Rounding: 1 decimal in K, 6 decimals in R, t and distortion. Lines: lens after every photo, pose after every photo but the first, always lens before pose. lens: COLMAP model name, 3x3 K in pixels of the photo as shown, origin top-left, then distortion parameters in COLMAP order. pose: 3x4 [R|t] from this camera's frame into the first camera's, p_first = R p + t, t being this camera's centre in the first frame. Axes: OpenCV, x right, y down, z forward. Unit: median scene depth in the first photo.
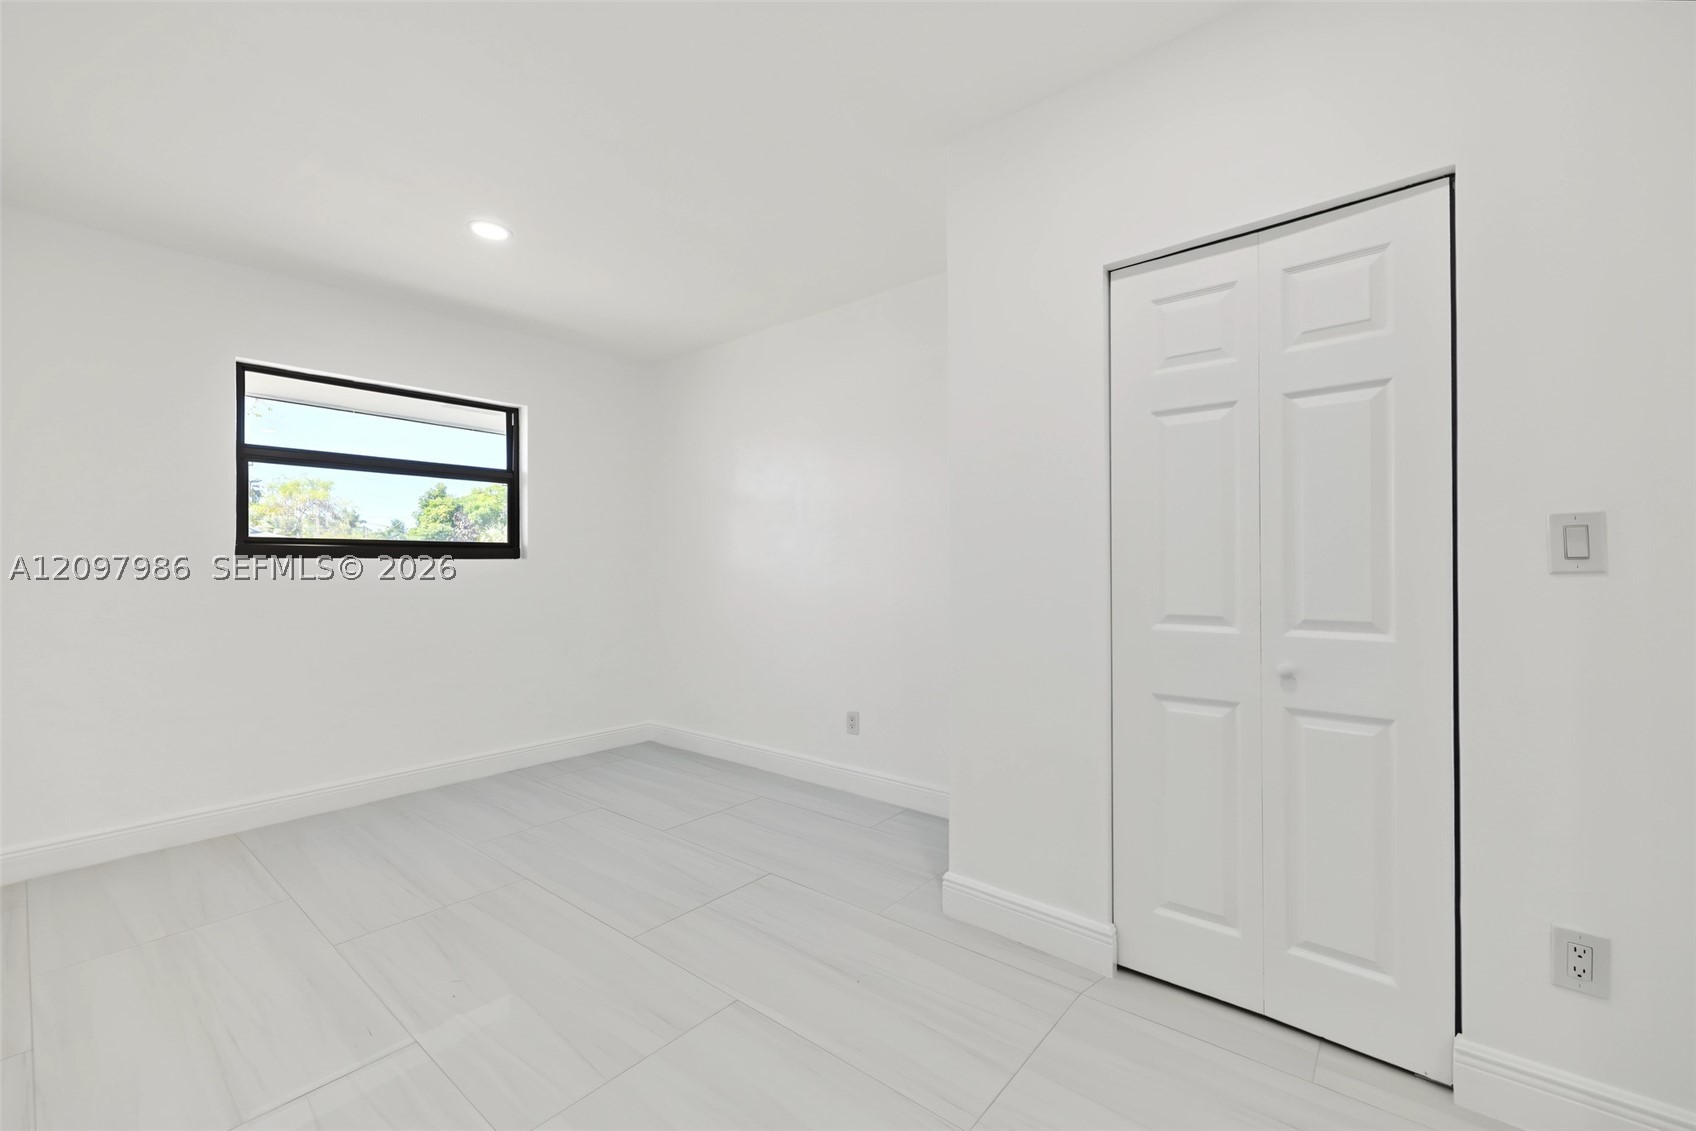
lens RADIAL K [[695.9, 0, 875.6], [0, 695.9, 559.4], [0, 0, 1]] dist [0.000295, -0.000364]
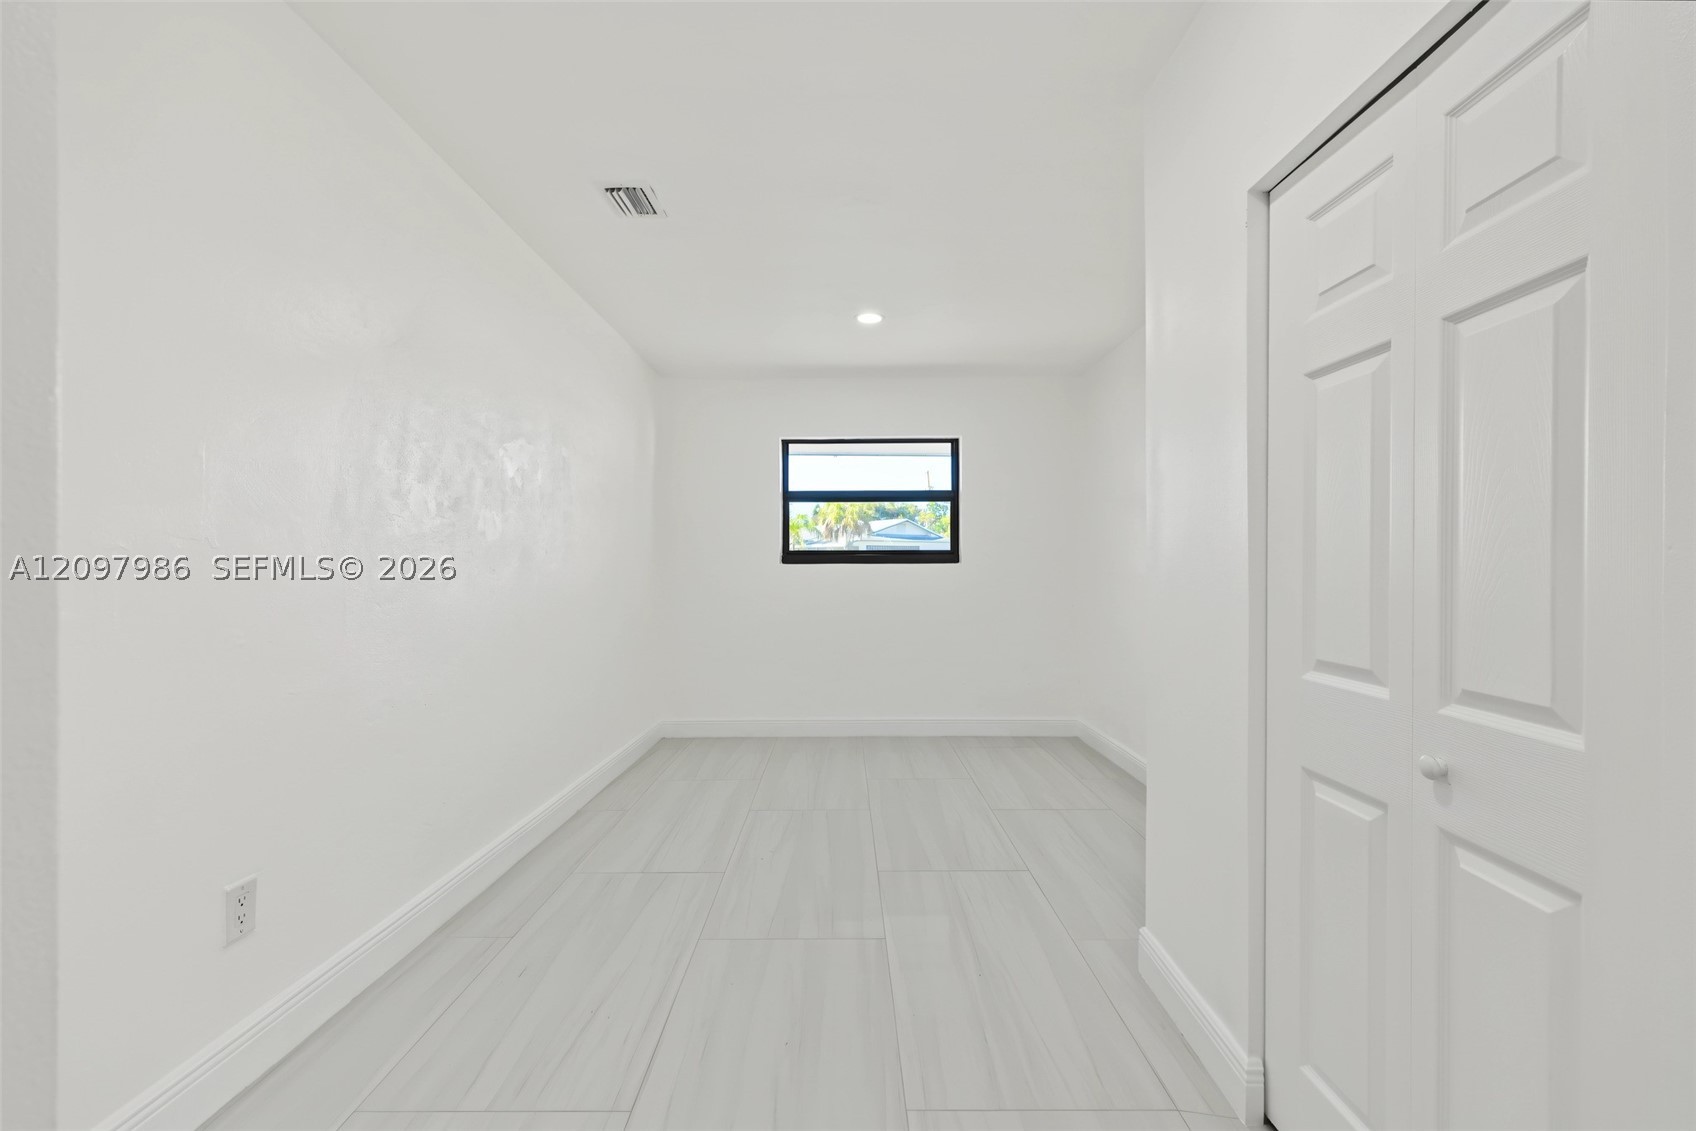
lens RADIAL K [[695.9, 0, 848.1], [0, 695.9, 568.0], [0, 0, 1]] dist [0.000295, -0.000364]
pose [[0.637606, 0.007480, -0.770326, 0.385594], [0.006888, 0.999858, 0.015410, -0.016522], [0.770331, -0.015131, 0.637464, 0.107226]]
